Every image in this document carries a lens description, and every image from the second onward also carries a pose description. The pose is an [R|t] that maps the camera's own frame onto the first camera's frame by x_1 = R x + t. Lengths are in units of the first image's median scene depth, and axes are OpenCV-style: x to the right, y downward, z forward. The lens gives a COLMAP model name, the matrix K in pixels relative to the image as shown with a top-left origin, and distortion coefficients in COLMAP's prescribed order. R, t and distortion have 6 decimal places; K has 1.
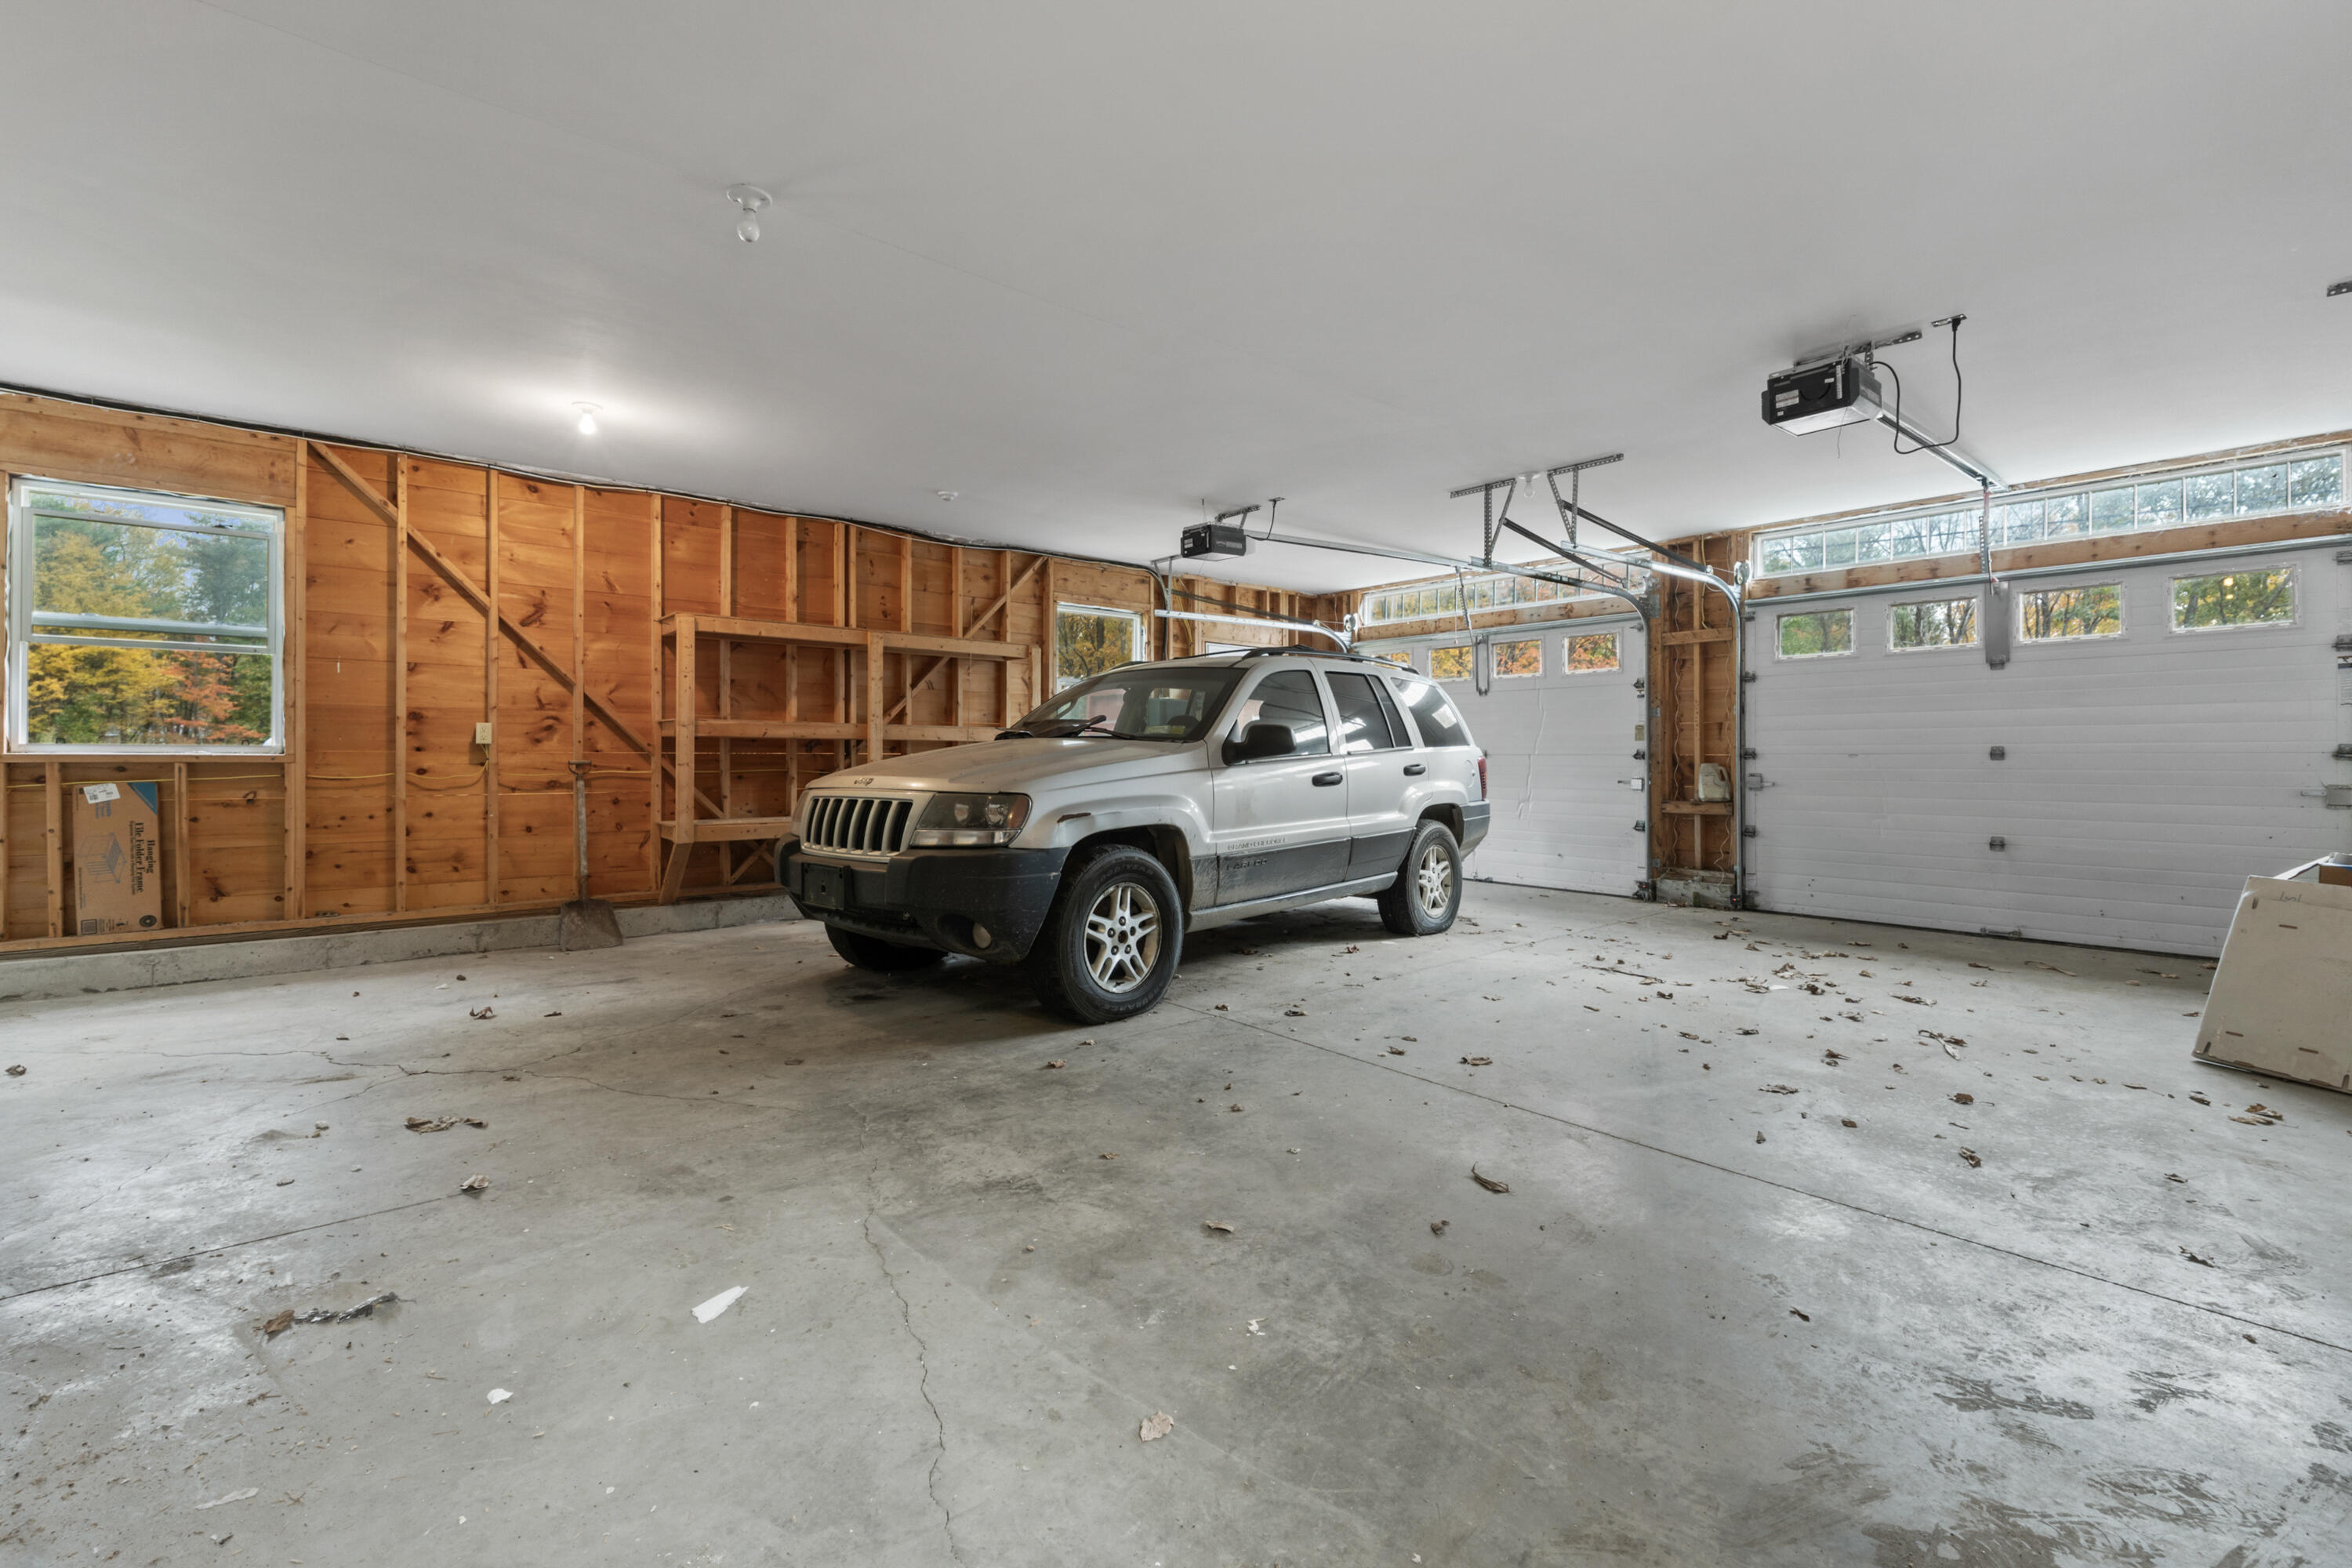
lens RADIAL K [[988.7, 0, 1180.1], [0, 988.7, 766.0], [0, 0, 1]] dist [-0.009024, 0.001723]
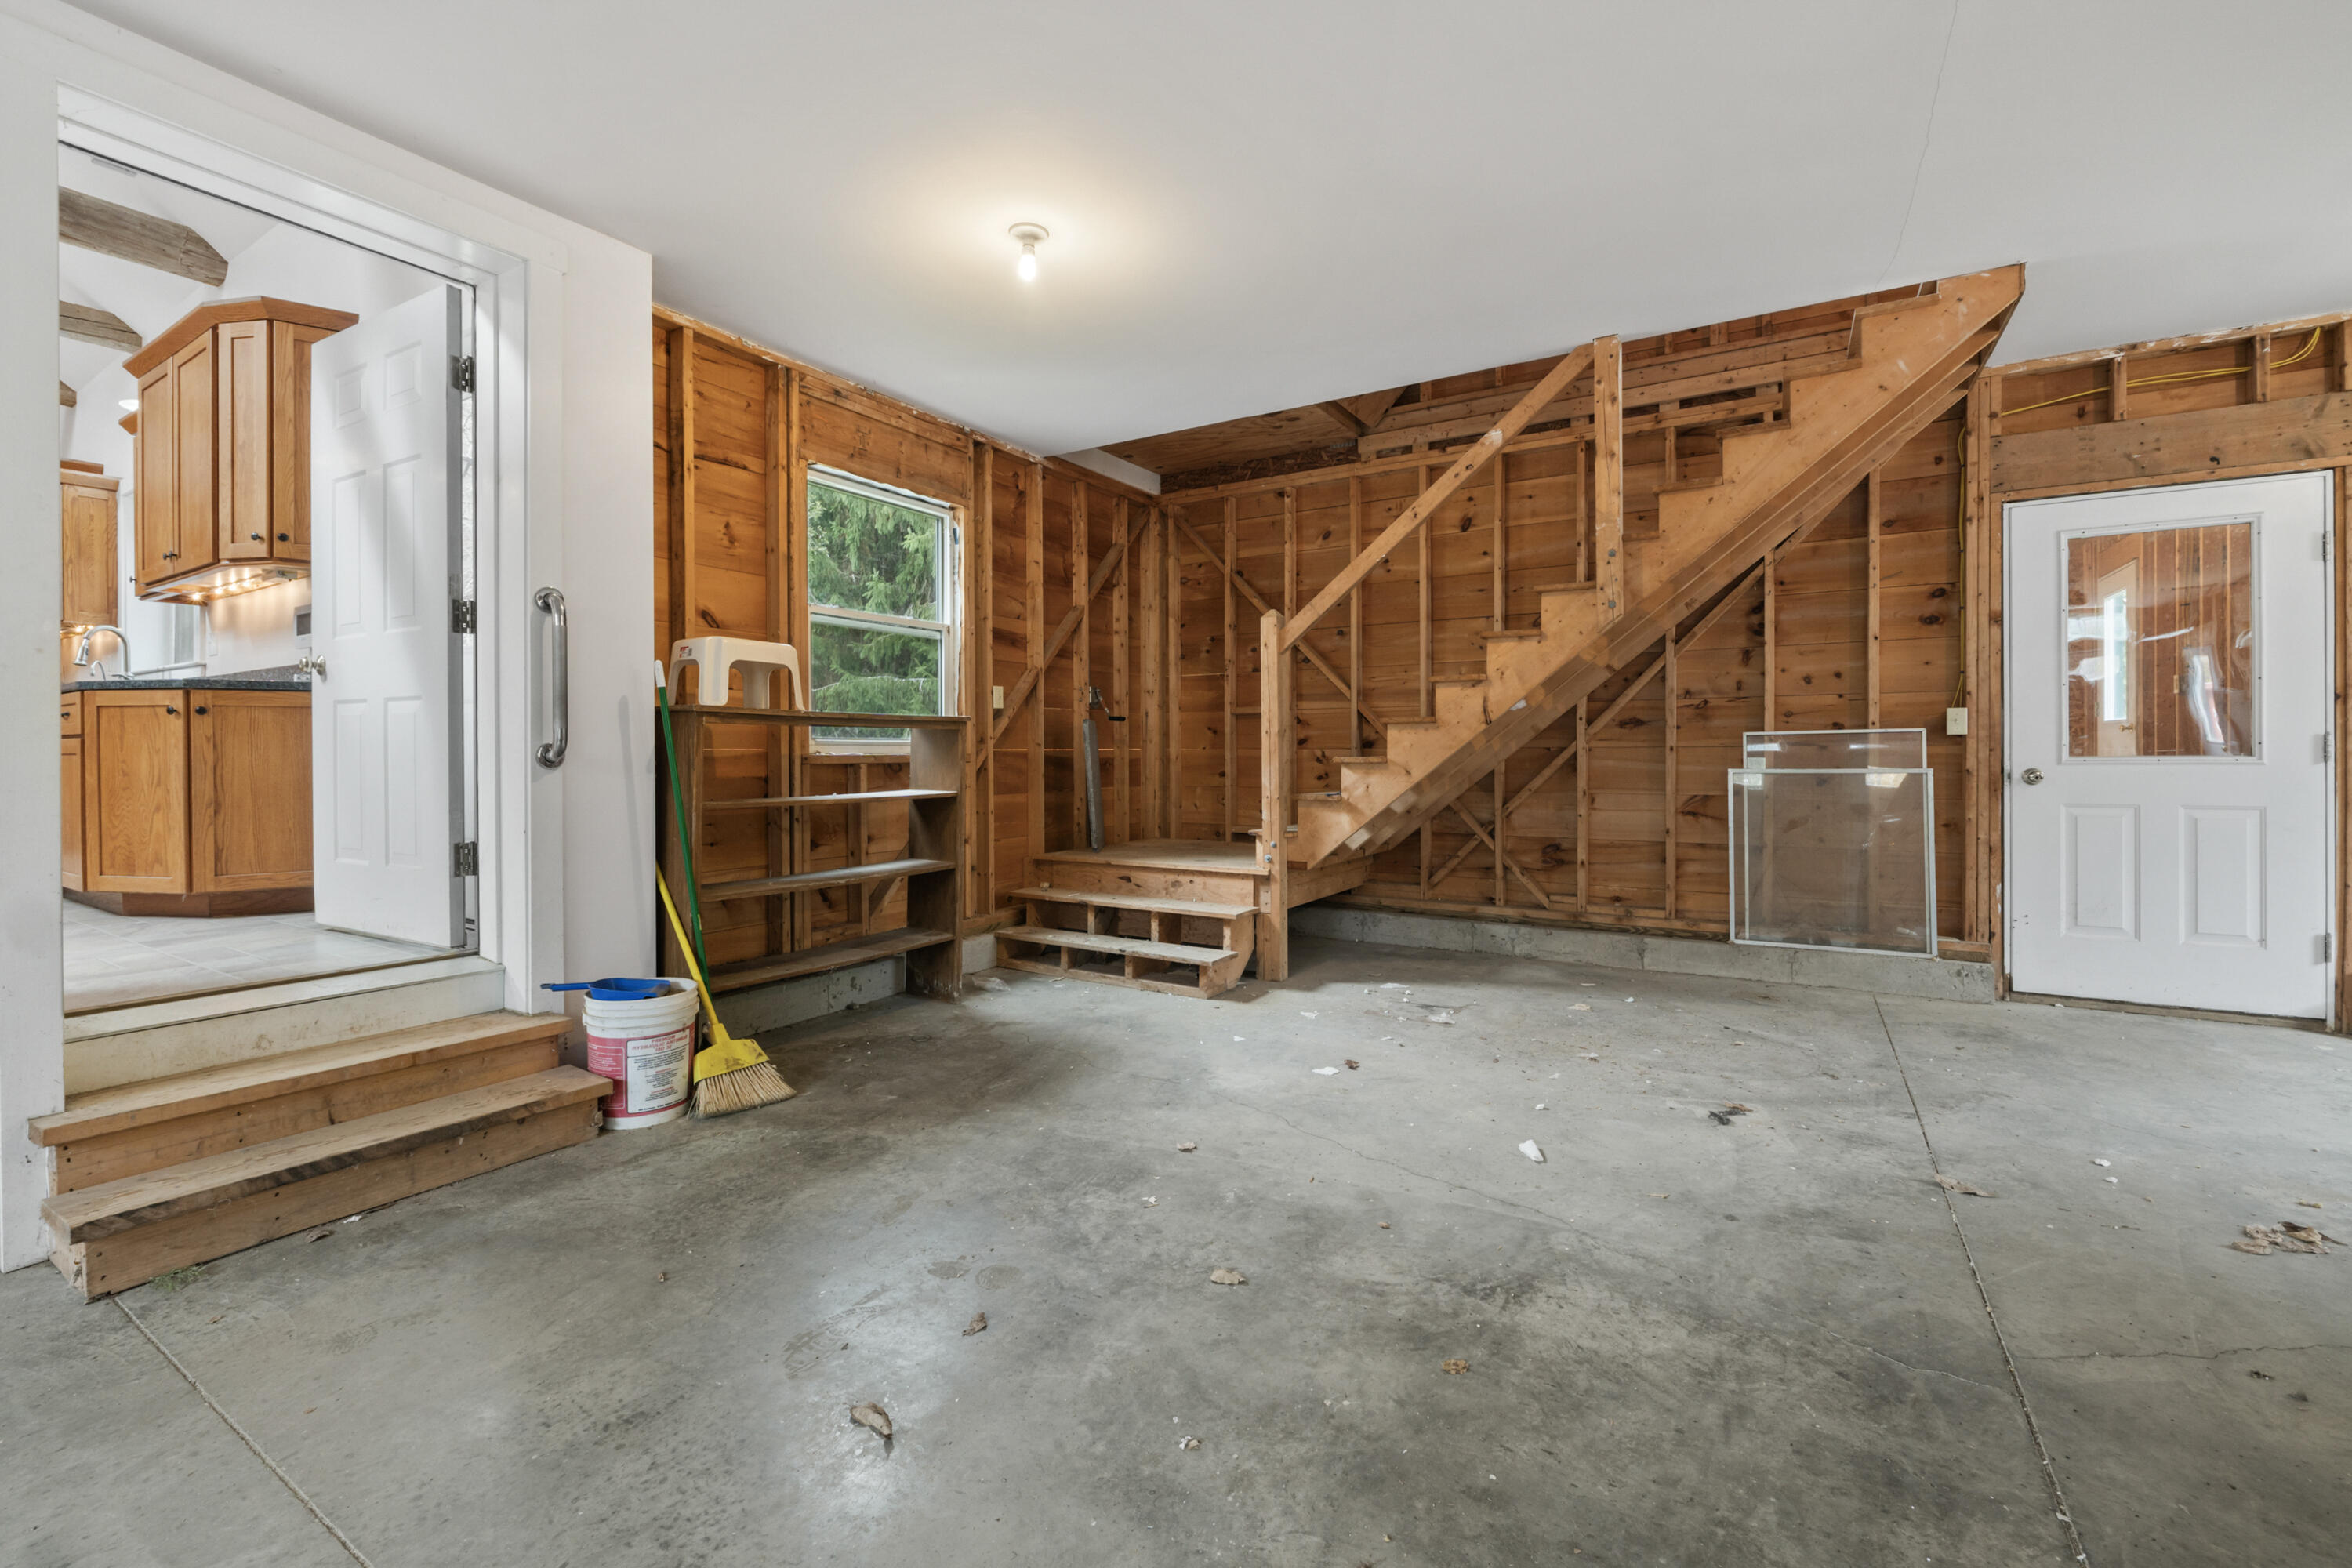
lens RADIAL K [[988.7, 0, 1169.7], [0, 988.7, 764.2], [0, 0, 1]] dist [-0.009024, 0.001723]
pose [[-0.958375, 0.005364, -0.285463, 0.326148], [-0.001013, 0.999753, 0.022187, -0.018203], [0.285511, 0.021552, -0.958133, 1.745045]]
